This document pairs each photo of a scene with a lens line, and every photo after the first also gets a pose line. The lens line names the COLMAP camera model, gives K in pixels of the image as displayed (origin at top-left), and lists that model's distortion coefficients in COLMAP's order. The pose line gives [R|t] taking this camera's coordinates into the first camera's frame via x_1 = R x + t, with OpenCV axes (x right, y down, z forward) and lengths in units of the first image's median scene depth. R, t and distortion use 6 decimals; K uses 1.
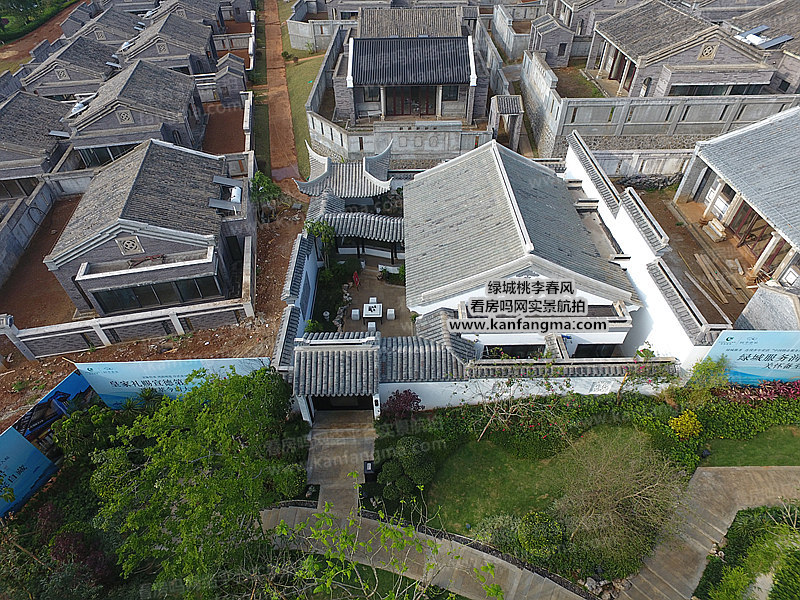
lens RADIAL K [[467.4, 0, 400.0], [0, 467.4, 300.0], [0, 0, 1]] dist [-0.001312, 0.003418]
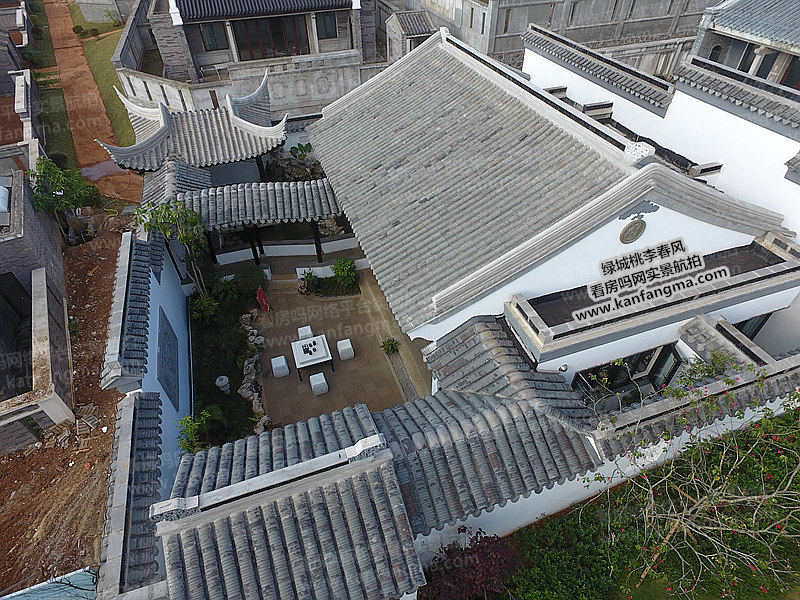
lens RADIAL K [[467.4, 0, 400.0], [0, 467.4, 300.0], [0, 0, 1]] dist [-0.001312, 0.003418]
pose [[0.948013, -0.217815, 0.232008, -0.066882], [0.220412, 0.975292, 0.014998, -0.018427], [-0.229542, 0.036919, 0.972598, 0.418012]]
